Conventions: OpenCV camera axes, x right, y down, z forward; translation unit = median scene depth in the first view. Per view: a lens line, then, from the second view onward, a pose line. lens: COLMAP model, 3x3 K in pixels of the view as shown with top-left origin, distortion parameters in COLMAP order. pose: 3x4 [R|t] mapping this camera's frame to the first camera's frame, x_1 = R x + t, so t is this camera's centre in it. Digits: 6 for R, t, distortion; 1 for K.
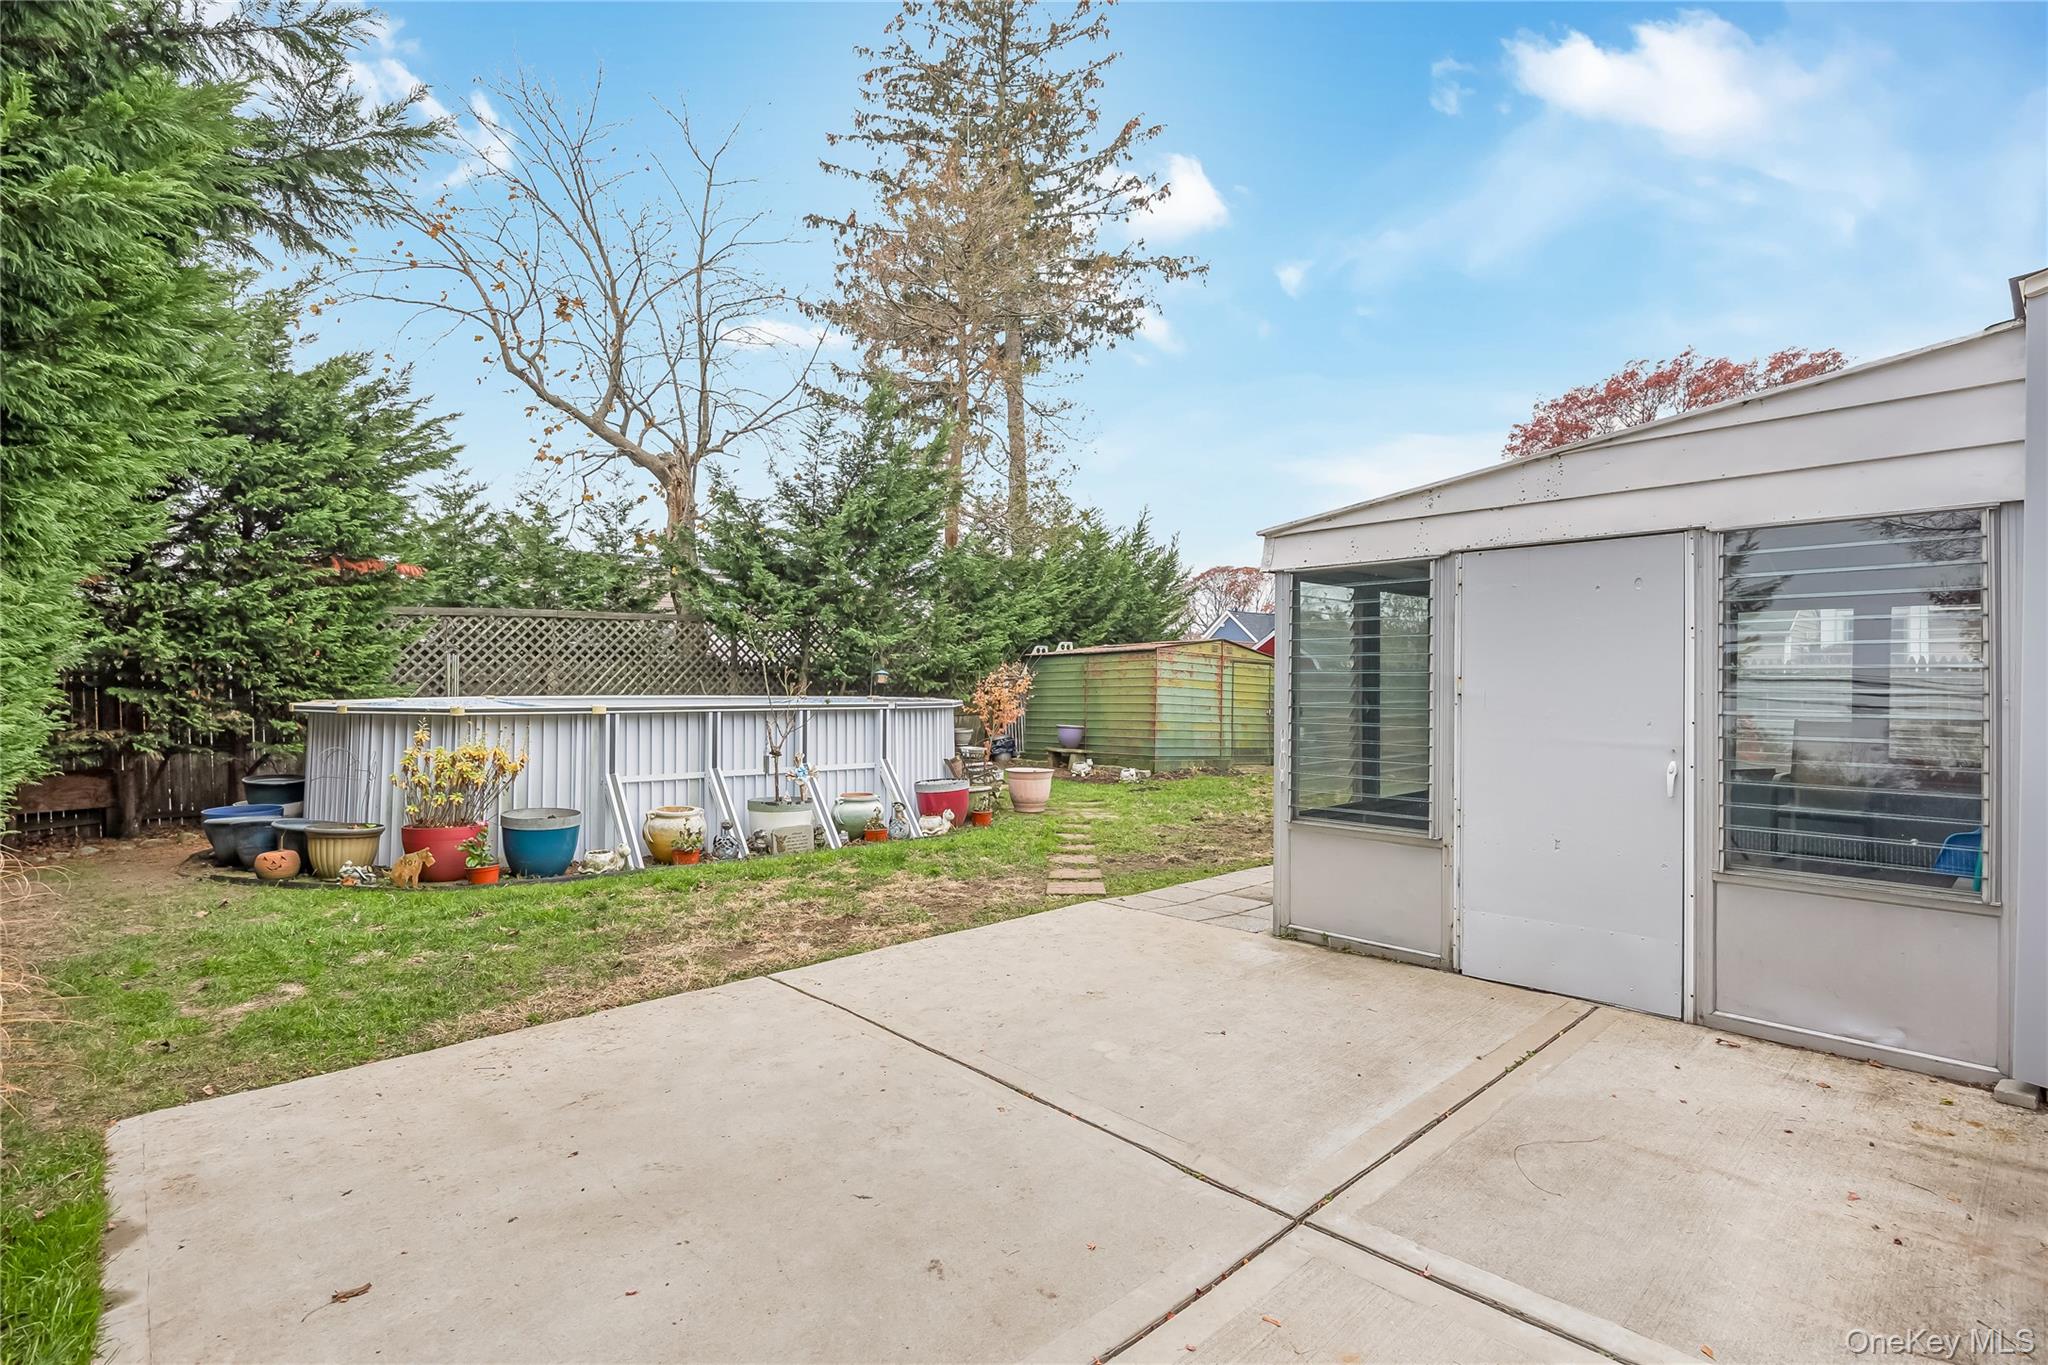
lens RADIAL K [[984.8, 0, 1022.5], [0, 984.8, 669.8], [0, 0, 1]] dist [-0.016352, 0.001884]
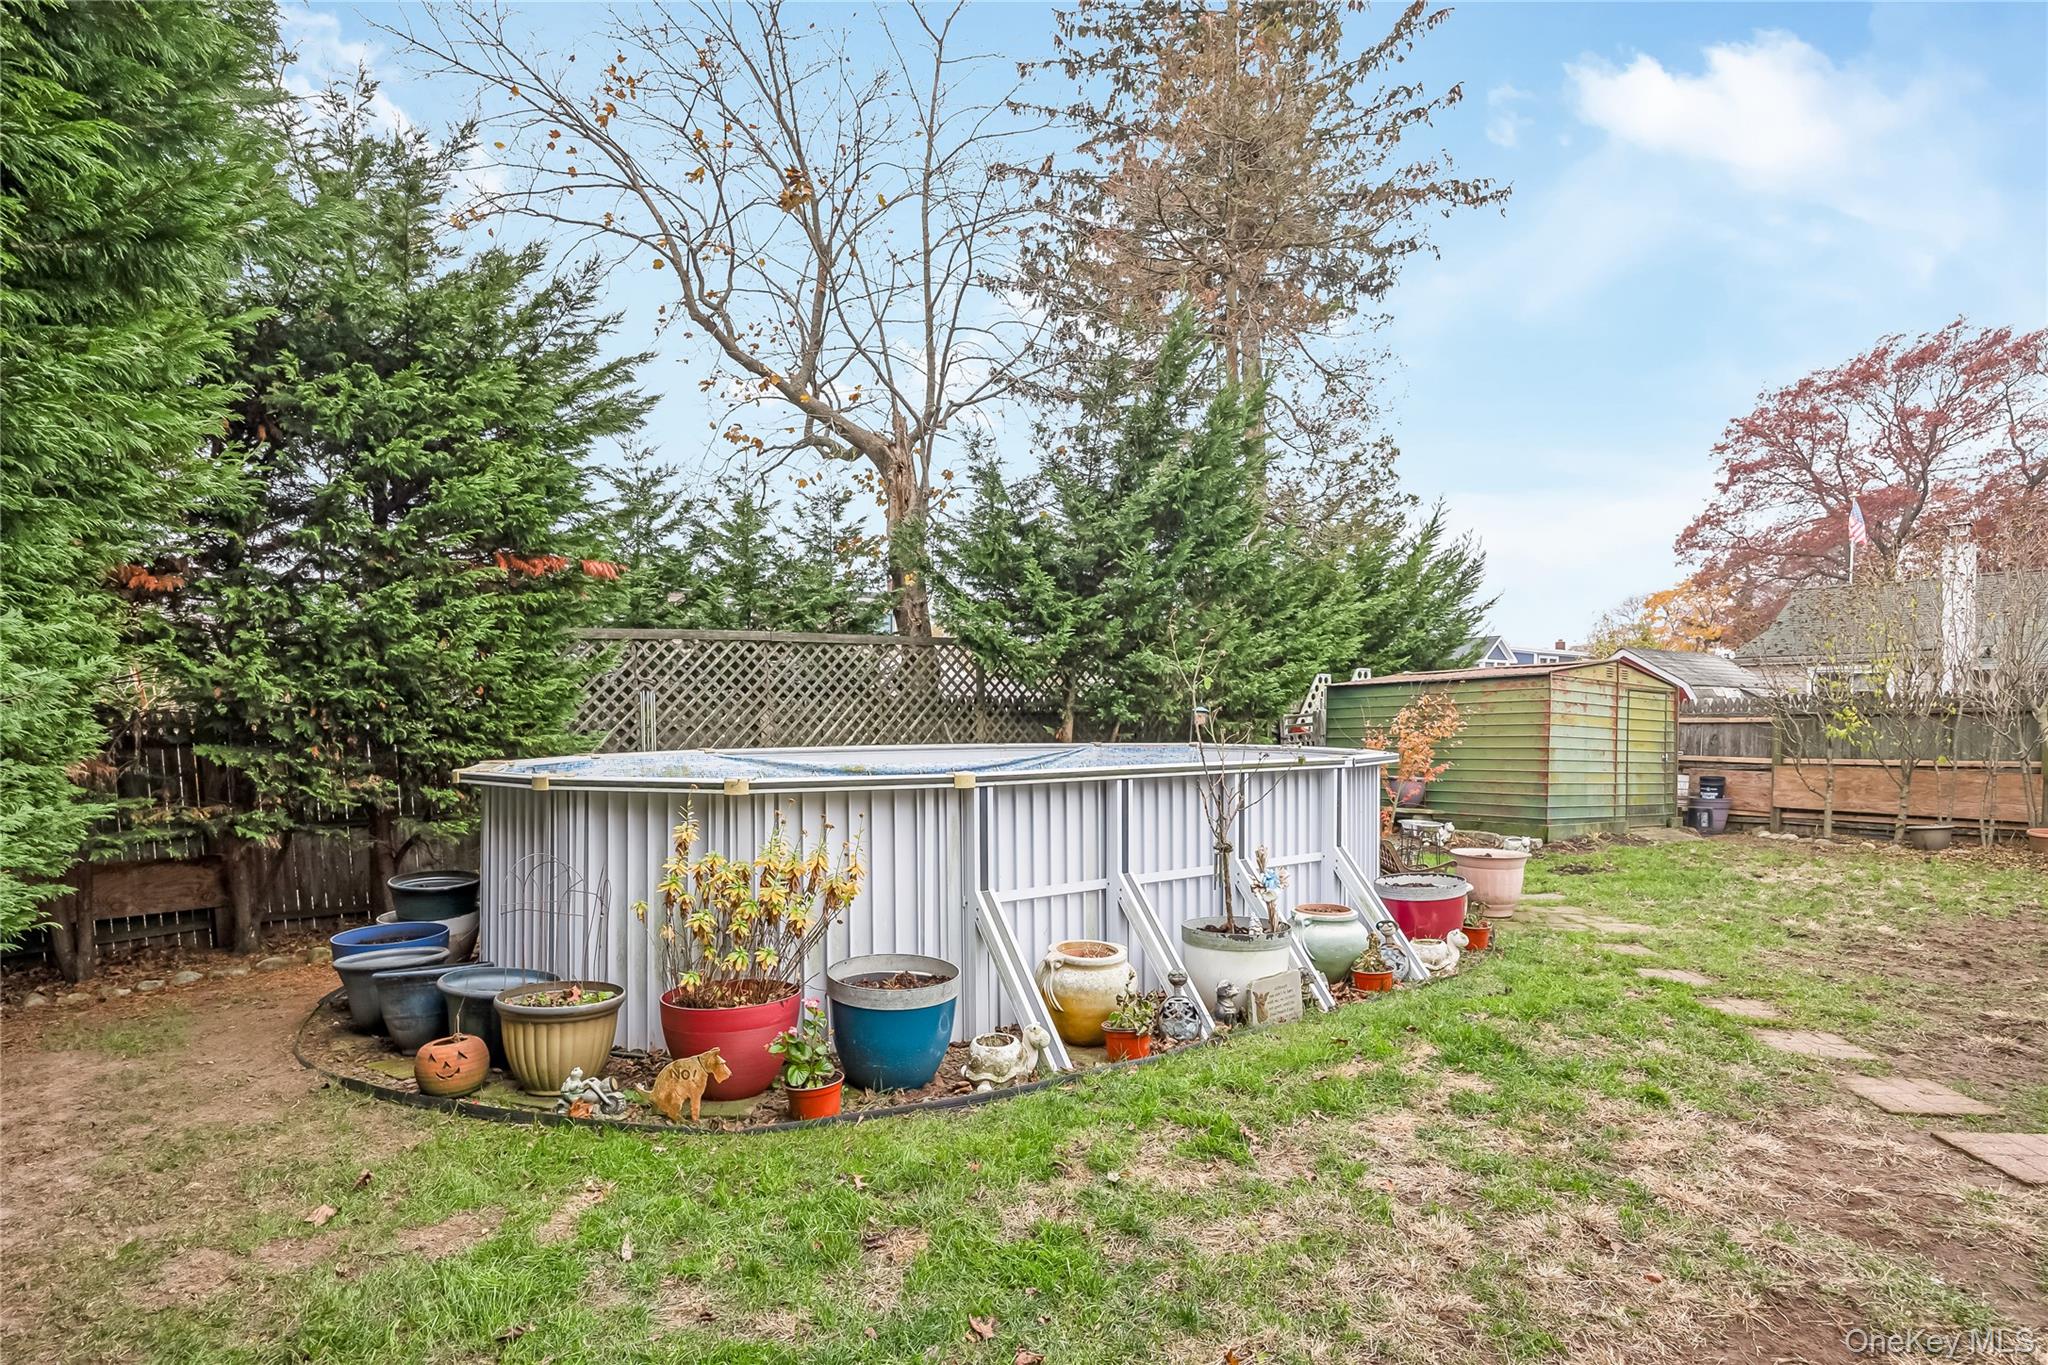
lens RADIAL K [[984.8, 0, 1017.0], [0, 984.8, 751.8], [0, 0, 1]] dist [-0.016352, 0.001884]
pose [[0.994696, -0.007028, -0.102618, -0.255454], [0.011729, 0.998906, 0.045272, -0.000931], [0.102188, -0.046236, 0.993690, 0.323917]]
